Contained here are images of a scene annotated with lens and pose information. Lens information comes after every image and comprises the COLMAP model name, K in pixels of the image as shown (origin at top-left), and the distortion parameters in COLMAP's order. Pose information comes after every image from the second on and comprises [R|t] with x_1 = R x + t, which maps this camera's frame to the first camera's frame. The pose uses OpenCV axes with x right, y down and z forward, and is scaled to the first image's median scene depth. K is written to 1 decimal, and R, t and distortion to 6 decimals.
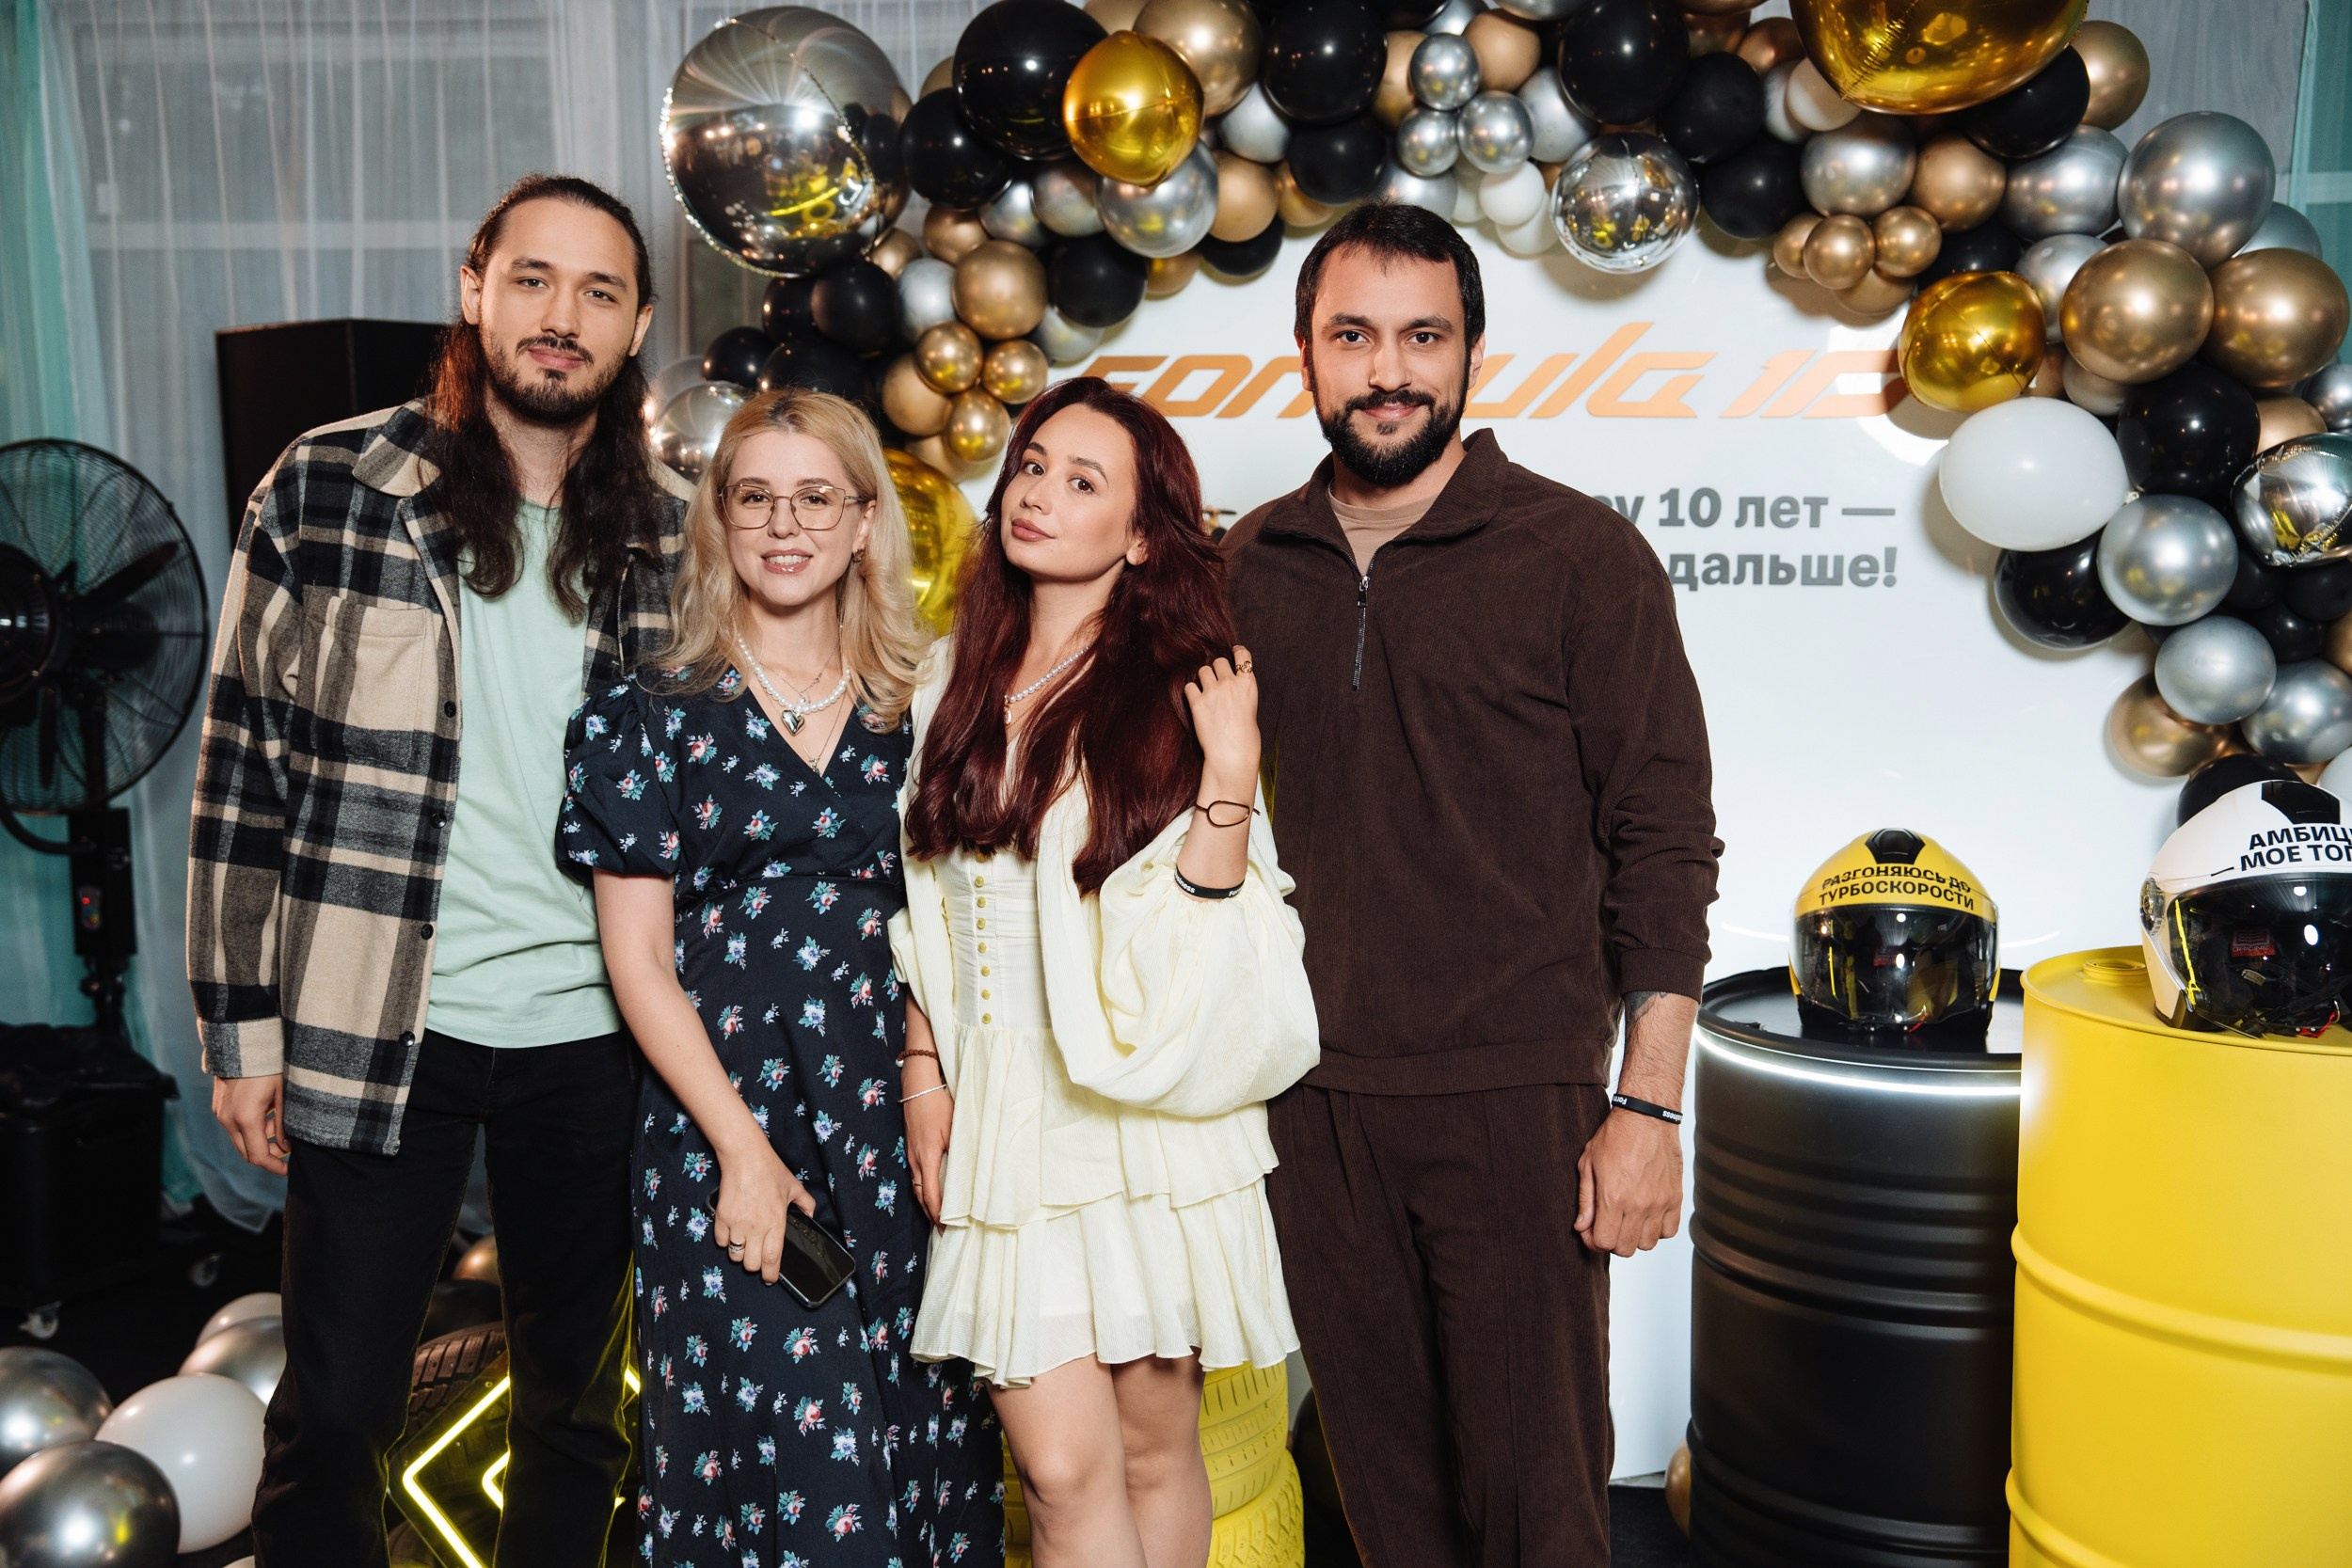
lens RADIAL K [[2681.7, 0, 1168.5], [0, 2681.7, 802.4], [0, 0, 1]] dist [0.080842, 0.000000]
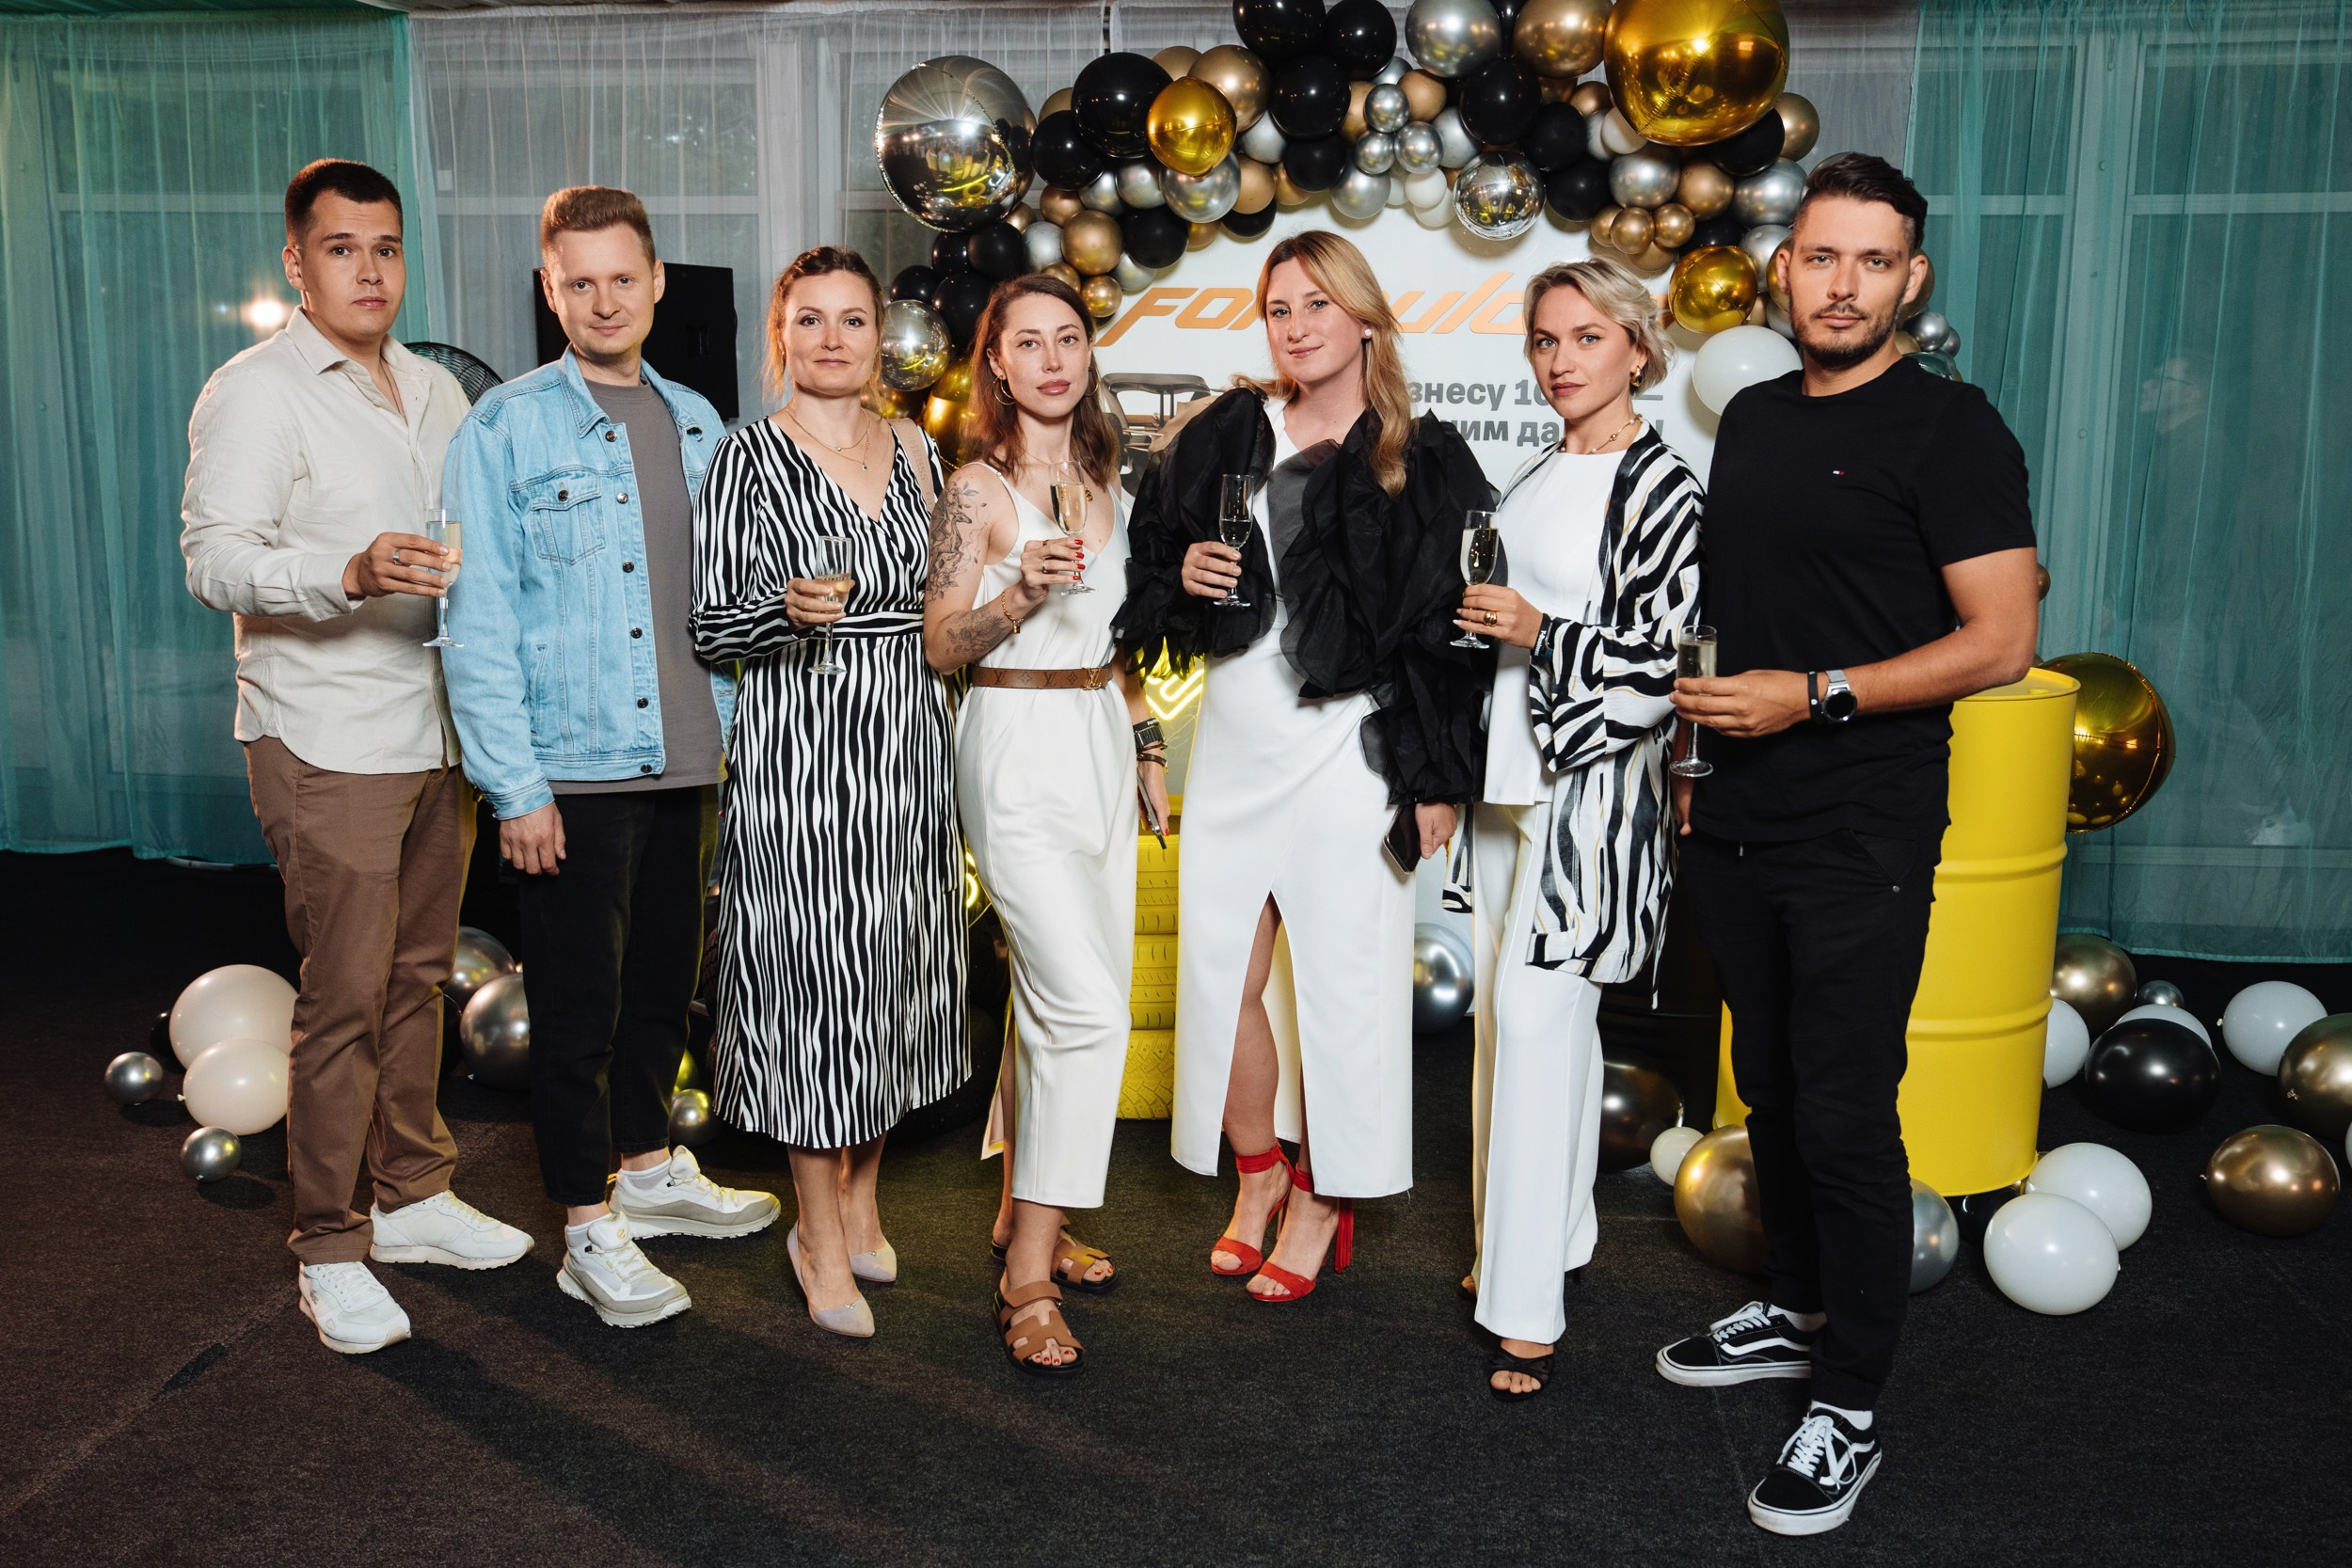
lens RADIAL K [[2061.1, 0, 1186.5], [0, 2061.1, 804.5], [0, 0, 1]] dist [-0.052418, 0.011981]
pose [[0.998152, 0.002553, 0.060714, -0.084533], [-0.006840, 0.997488, 0.070511, 0.049138], [-0.060382, -0.070796, 0.995662, -0.203589]]
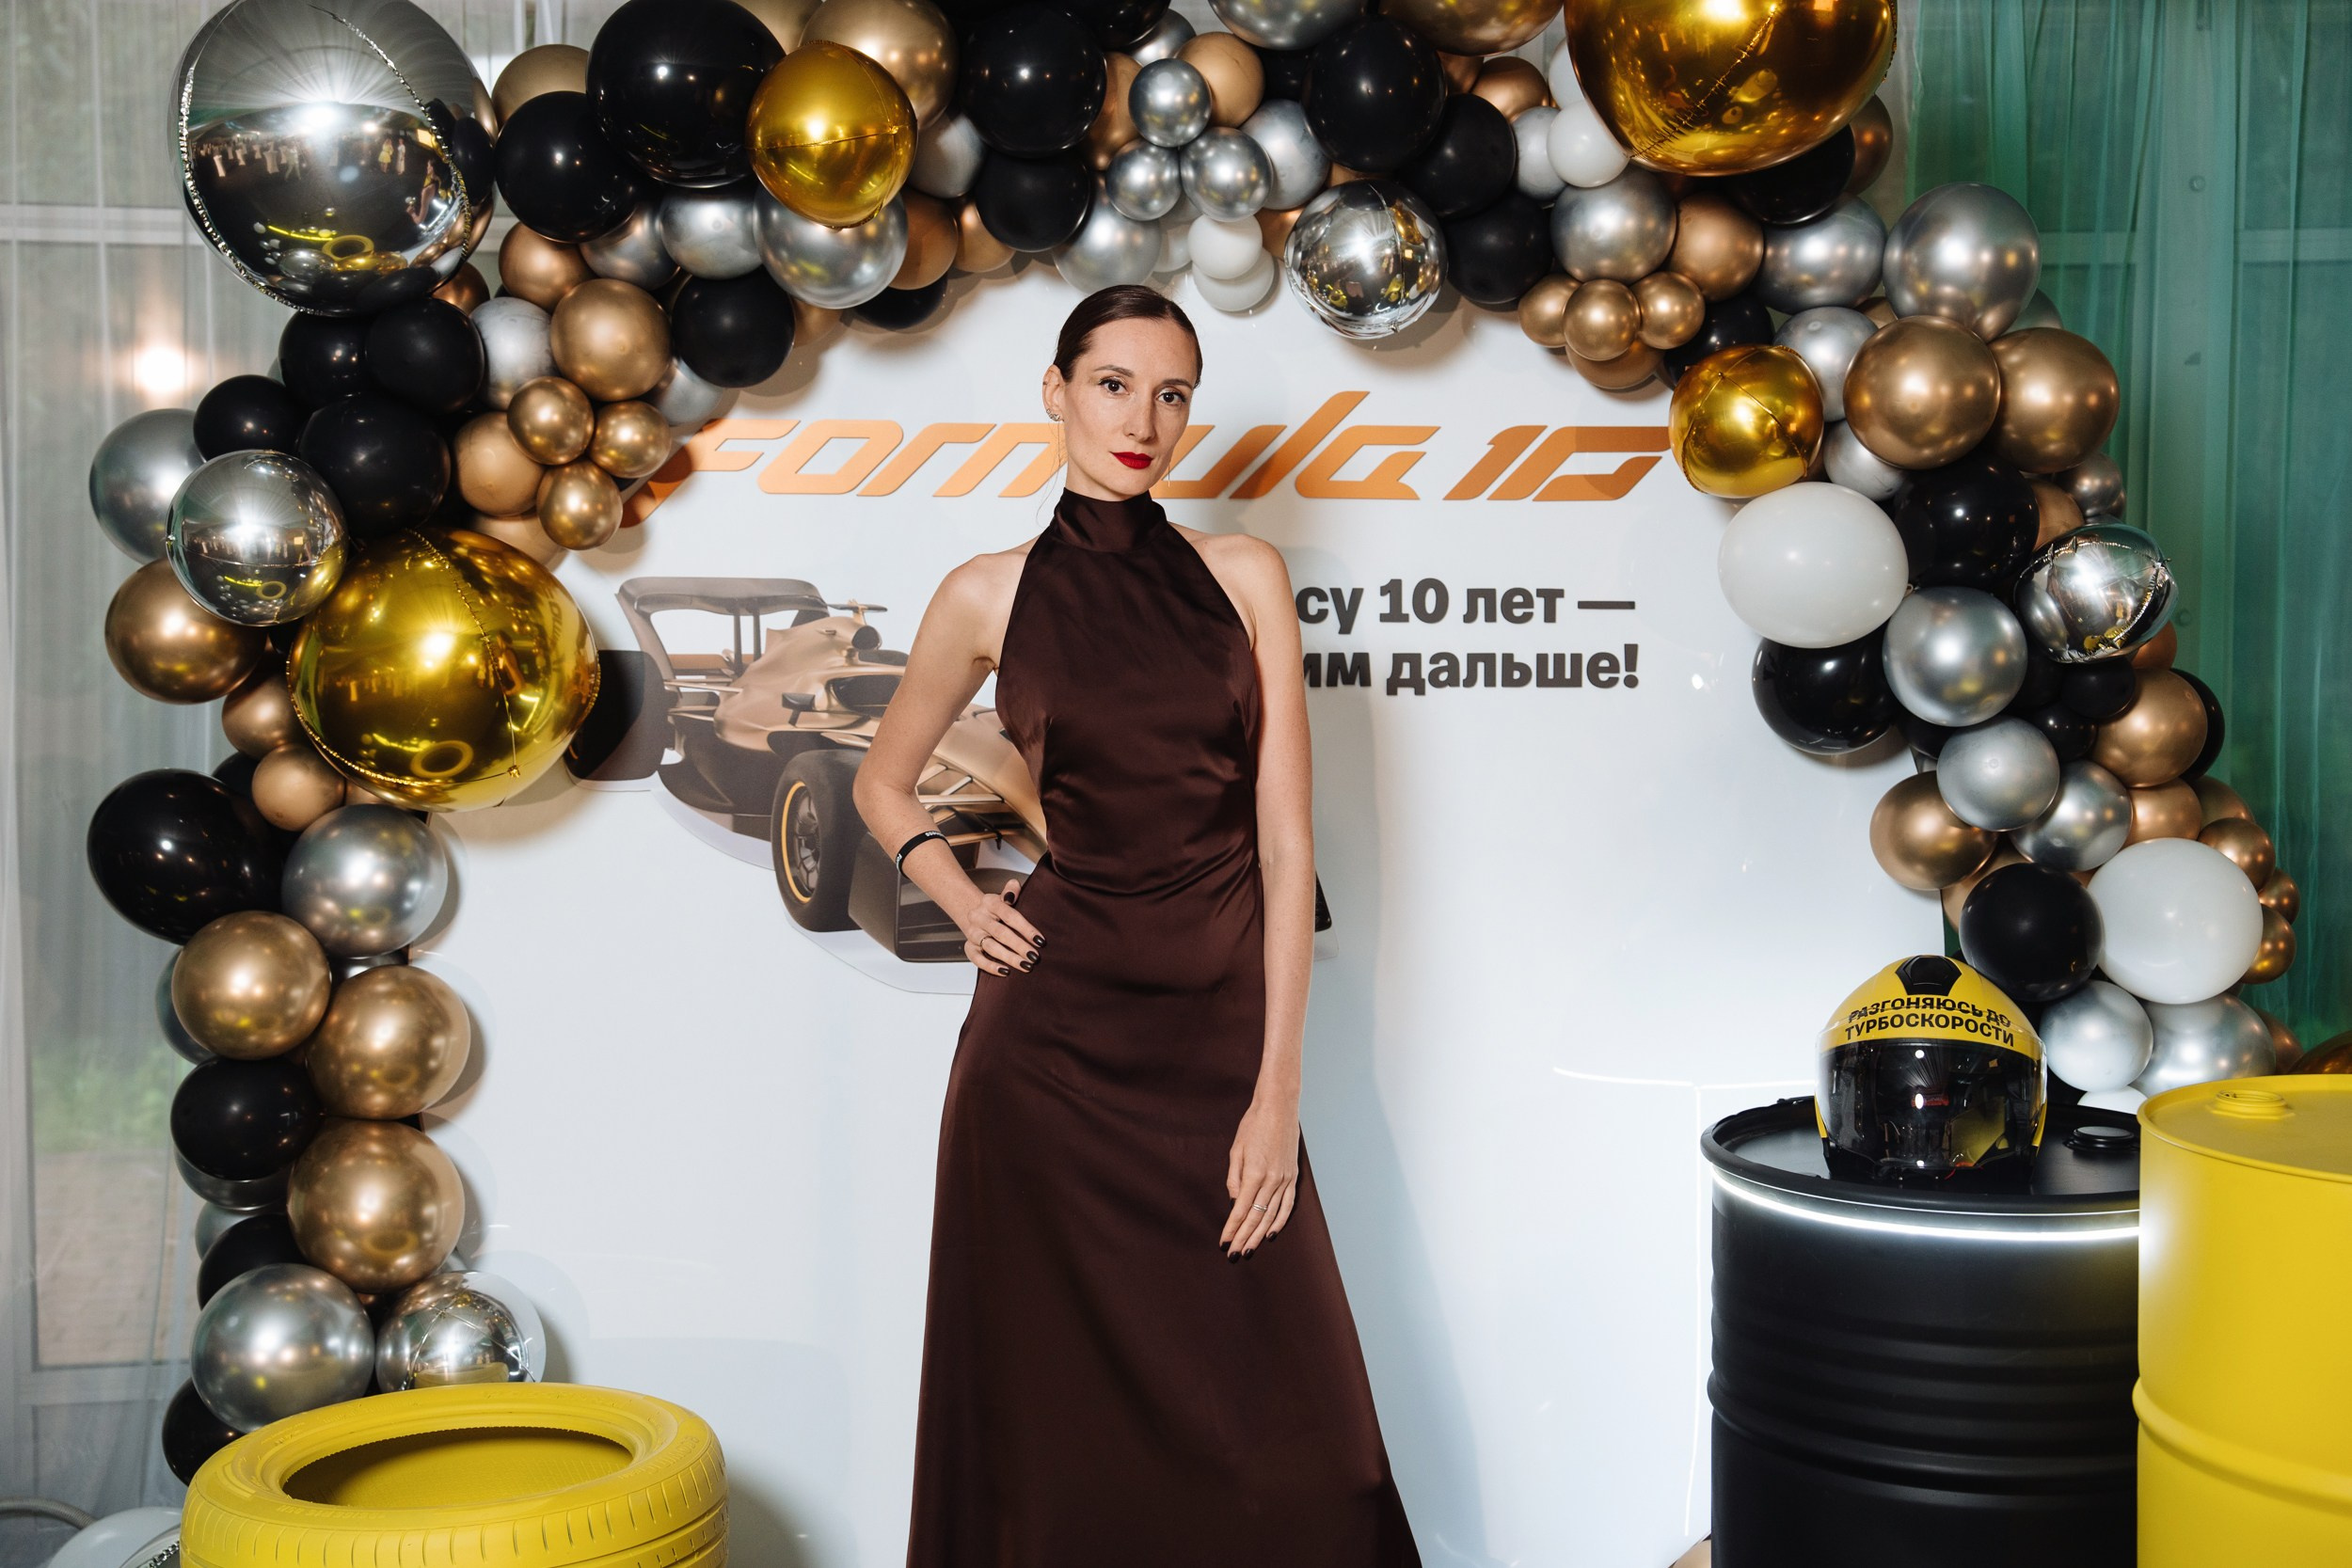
lens RADIAL K [[3266.3, 0, 1158.4], [0, 3266.3, 776.0], [0, 0, 1]] dist [0.172306, 0.000000]
pose [[0.950333, -0.025879, 0.310157, -0.232086], [0.037525, 0.998795, -0.031640, -0.022636], [-0.308964, 0.041708, 0.950159, 0.010885]]
